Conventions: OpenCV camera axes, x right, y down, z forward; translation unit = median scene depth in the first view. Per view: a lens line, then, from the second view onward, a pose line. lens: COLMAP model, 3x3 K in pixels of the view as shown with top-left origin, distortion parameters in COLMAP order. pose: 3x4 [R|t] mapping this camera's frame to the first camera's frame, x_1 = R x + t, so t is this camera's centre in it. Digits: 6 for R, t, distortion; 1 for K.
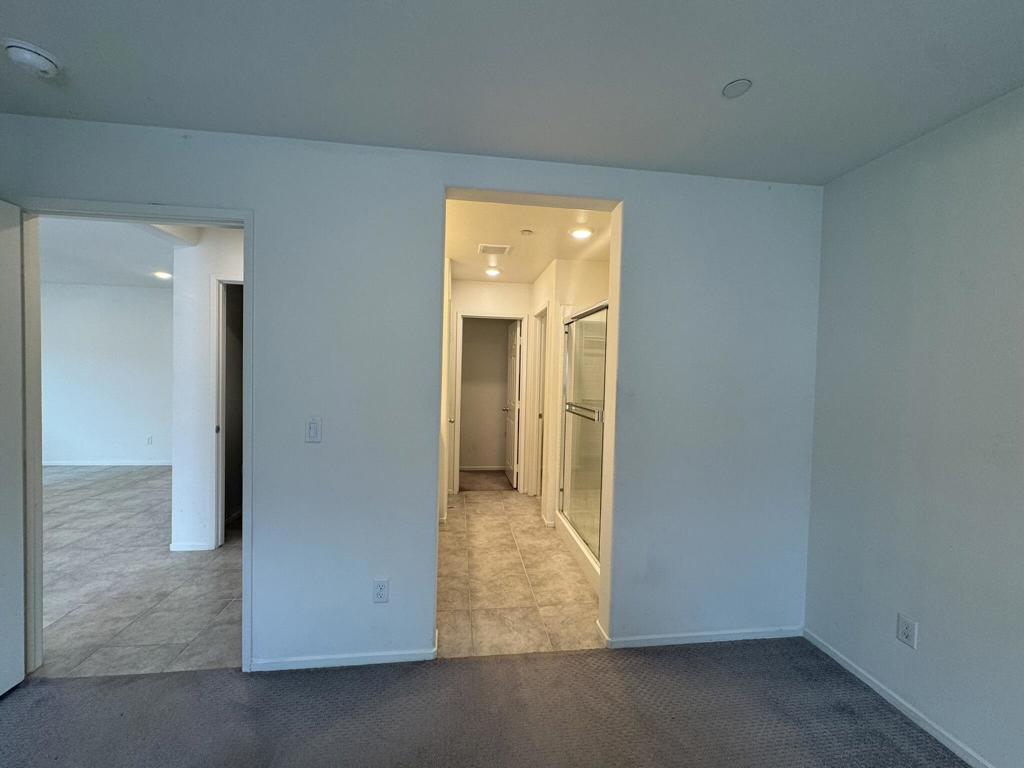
lens RADIAL K [[409.1, 0, 510.2], [0, 409.1, 385.4], [0, 0, 1]] dist [-0.001561, -0.000027]
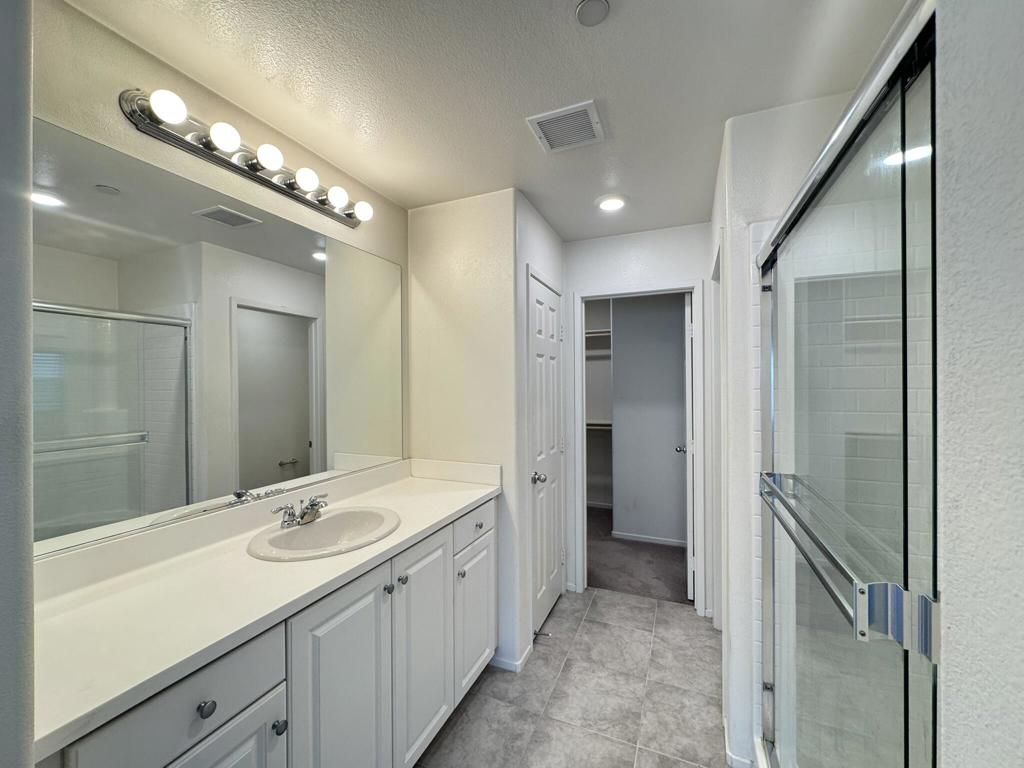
lens RADIAL K [[409.1, 0, 513.7], [0, 409.1, 387.1], [0, 0, 1]] dist [-0.001561, -0.000027]
pose [[0.860860, -0.029377, -0.507994, 0.255876], [0.016482, 0.999418, -0.029865, -0.054331], [0.508575, 0.017336, 0.860843, 1.107404]]
